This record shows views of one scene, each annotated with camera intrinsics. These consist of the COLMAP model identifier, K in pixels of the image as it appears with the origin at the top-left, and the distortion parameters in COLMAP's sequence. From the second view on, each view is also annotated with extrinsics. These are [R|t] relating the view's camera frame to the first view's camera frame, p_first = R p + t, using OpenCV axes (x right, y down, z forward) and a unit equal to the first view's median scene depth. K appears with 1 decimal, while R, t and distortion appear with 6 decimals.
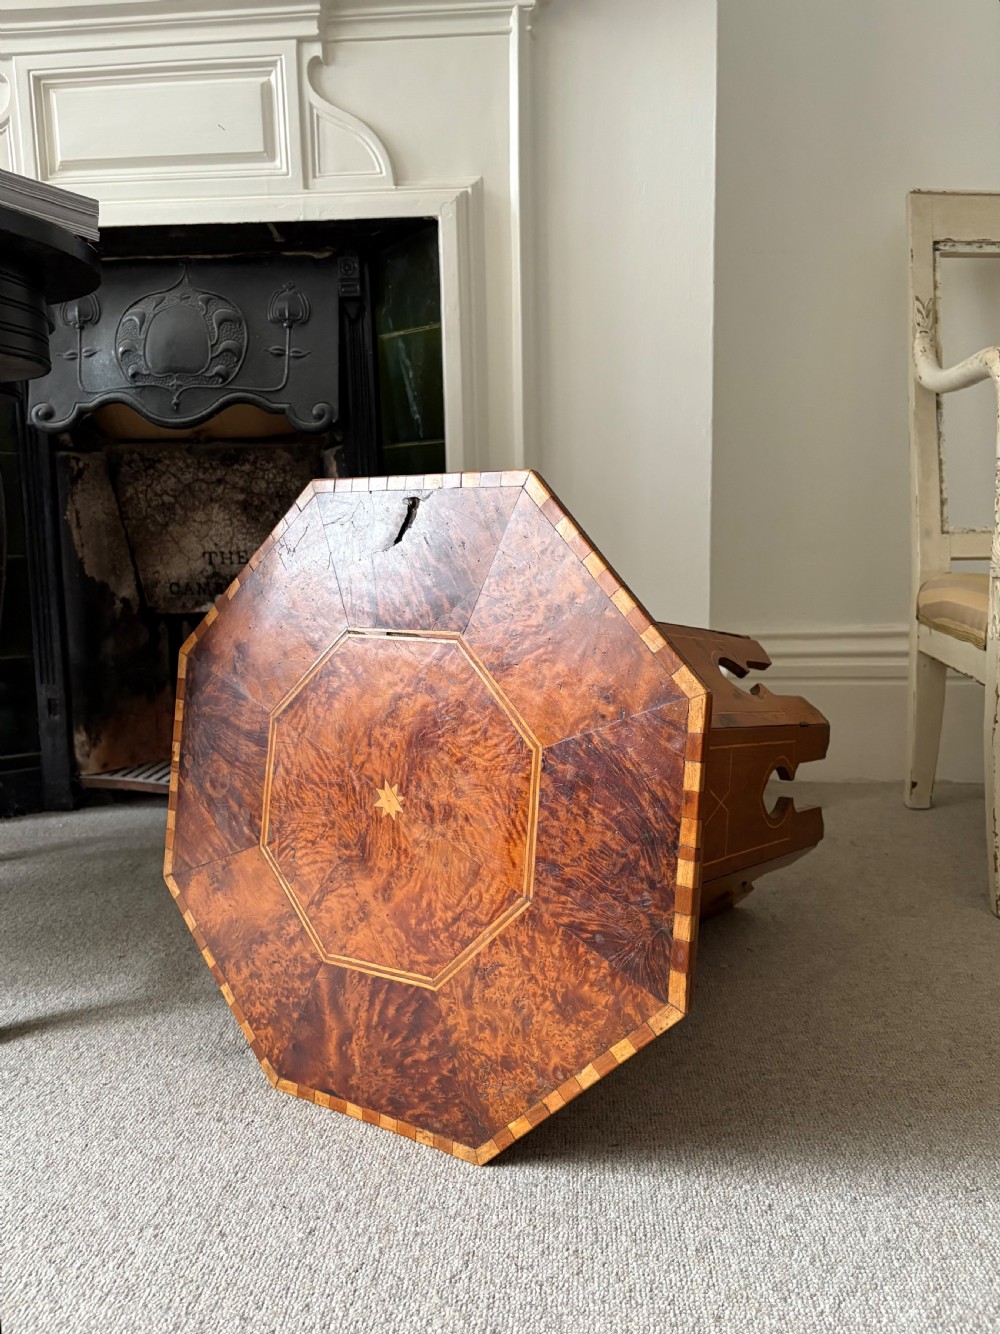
lens RADIAL K [[1057.2, 0, 496.6], [0, 1057.2, 670.0], [0, 0, 1]] dist [0.033836, -0.012297]
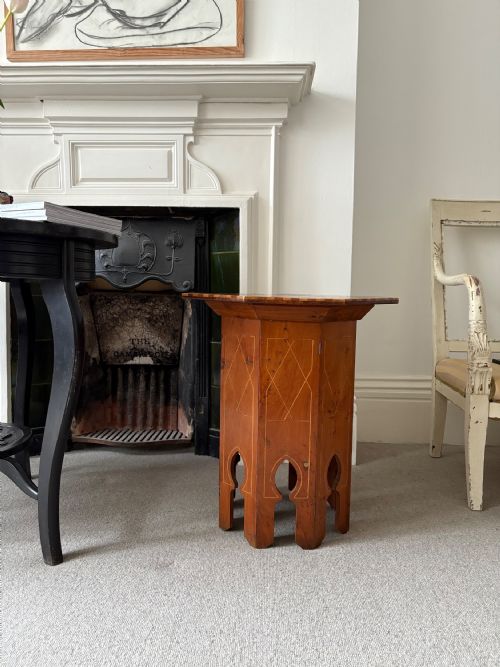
lens RADIAL K [[504.8, 0, 247.2], [0, 504.8, 336.0], [0, 0, 1]] dist [0.060745, -0.088695]
pose [[0.998949, 0.025560, 0.038046, -0.073653], [-0.023088, 0.997679, -0.064061, -0.061347], [-0.039595, 0.063116, 0.997220, -0.128795]]
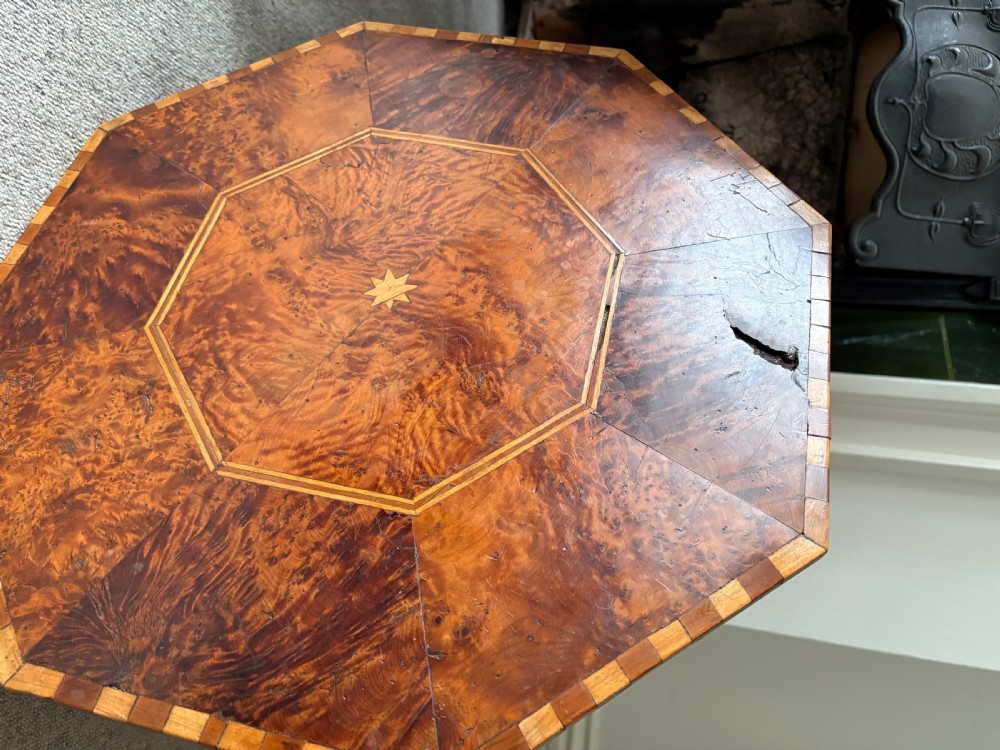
lens RADIAL K [[756.9, 0, 500.0], [0, 756.9, 375.0], [0, 0, 1]] dist [0.060745, -0.088695]
pose [[-0.101151, 0.994540, 0.025661, -0.034168], [-0.983652, -0.103840, 0.147129, -0.023984], [0.148990, -0.010359, 0.988784, 0.257240]]
